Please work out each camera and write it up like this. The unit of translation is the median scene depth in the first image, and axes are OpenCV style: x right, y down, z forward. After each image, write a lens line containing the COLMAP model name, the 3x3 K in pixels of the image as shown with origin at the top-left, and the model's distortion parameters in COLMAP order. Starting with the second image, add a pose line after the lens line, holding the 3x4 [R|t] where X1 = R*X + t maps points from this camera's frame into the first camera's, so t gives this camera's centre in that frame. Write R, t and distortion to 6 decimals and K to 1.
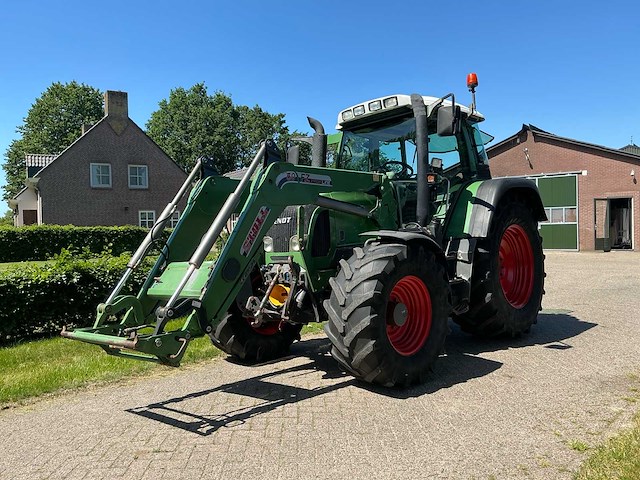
lens RADIAL K [[536.5, 0, 320.3], [0, 536.5, 240.4], [0, 0, 1]] dist [0.080904, -0.161021]
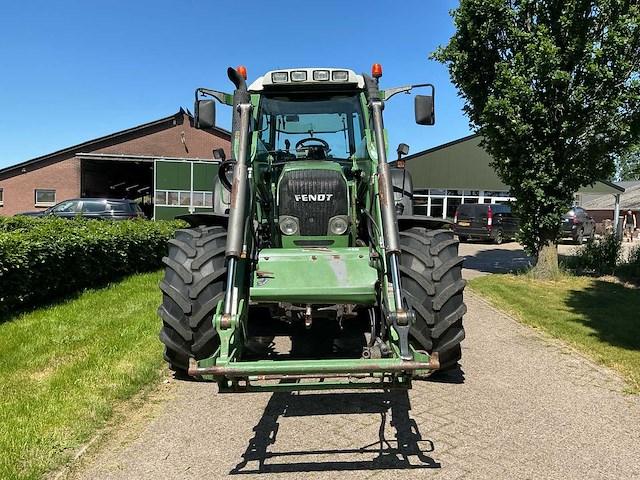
lens RADIAL K [[536.5, 0, 320.4], [0, 536.5, 242.0], [0, 0, 1]] dist [0.080904, -0.161021]
pose [[0.723355, 0.005756, 0.690452, -0.614202], [-0.033080, 0.999106, 0.026327, 0.009156], [-0.689684, -0.041884, 0.722899, 0.382846]]
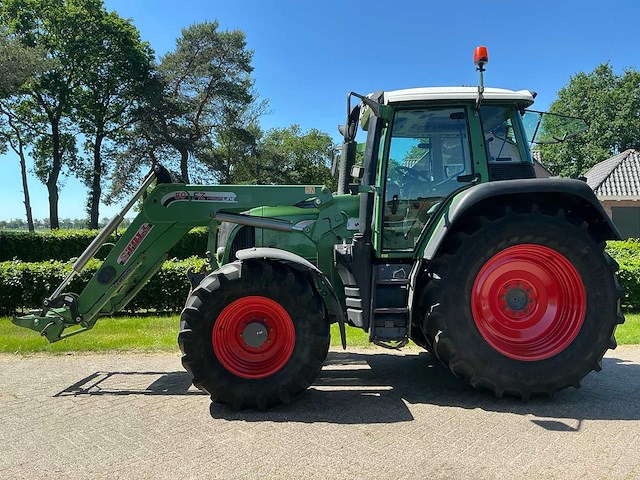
lens RADIAL K [[536.5, 0, 317.6], [0, 536.5, 241.0], [0, 0, 1]] dist [0.080904, -0.161021]
pose [[0.710069, 0.037639, -0.703125, 0.809973], [-0.029471, 0.999284, 0.023731, -0.052023], [0.703515, 0.003871, 0.710670, 0.349252]]
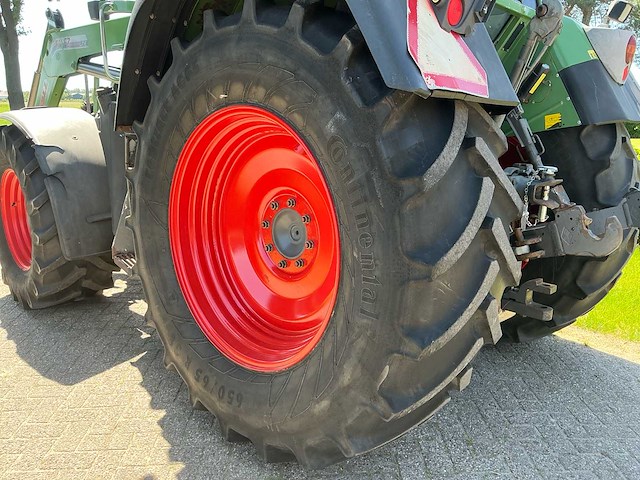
lens RADIAL K [[536.5, 0, 315.5], [0, 536.5, 239.3], [0, 0, 1]] dist [0.080904, -0.161021]
pose [[-0.012171, 0.263618, -0.964550, 0.807996], [-0.033472, 0.963974, 0.263883, -0.046208], [0.999366, 0.035498, -0.002909, 1.265994]]
